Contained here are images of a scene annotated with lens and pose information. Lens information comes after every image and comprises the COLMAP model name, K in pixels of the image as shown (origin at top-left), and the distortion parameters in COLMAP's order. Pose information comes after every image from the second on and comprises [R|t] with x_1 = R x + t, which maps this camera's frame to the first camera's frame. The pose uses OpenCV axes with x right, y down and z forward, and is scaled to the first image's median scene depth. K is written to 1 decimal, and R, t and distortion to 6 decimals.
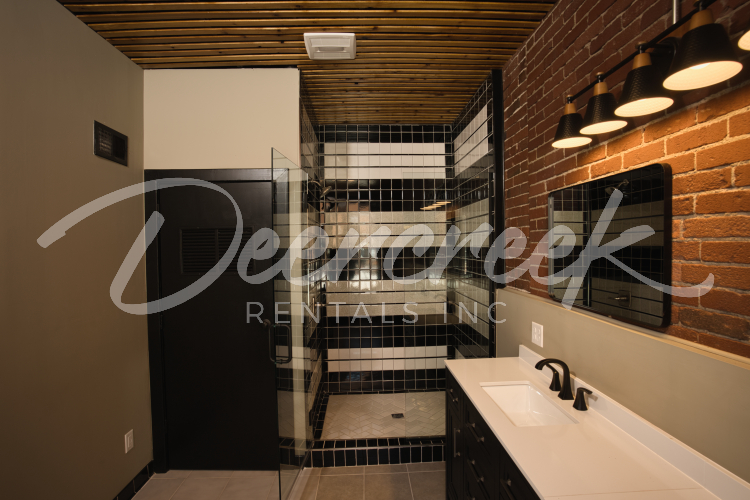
lens RADIAL K [[365.2, 0, 375.0], [0, 365.2, 250.0], [0, 0, 1]] dist [-0.069484, 0.028376]
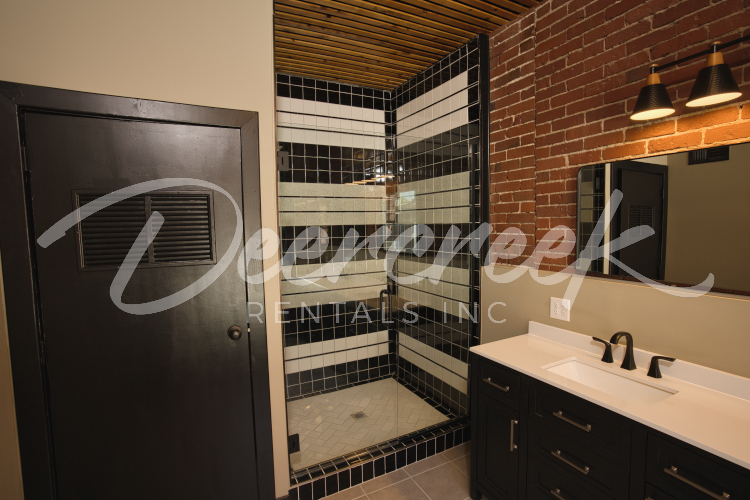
lens RADIAL K [[365.2, 0, 375.0], [0, 365.2, 250.0], [0, 0, 1]] dist [-0.069484, 0.028376]
pose [[0.904172, -0.033246, 0.425873, -0.334472], [0.011443, 0.998494, 0.053653, 0.008323], [-0.427016, -0.043638, 0.903191, 0.249944]]
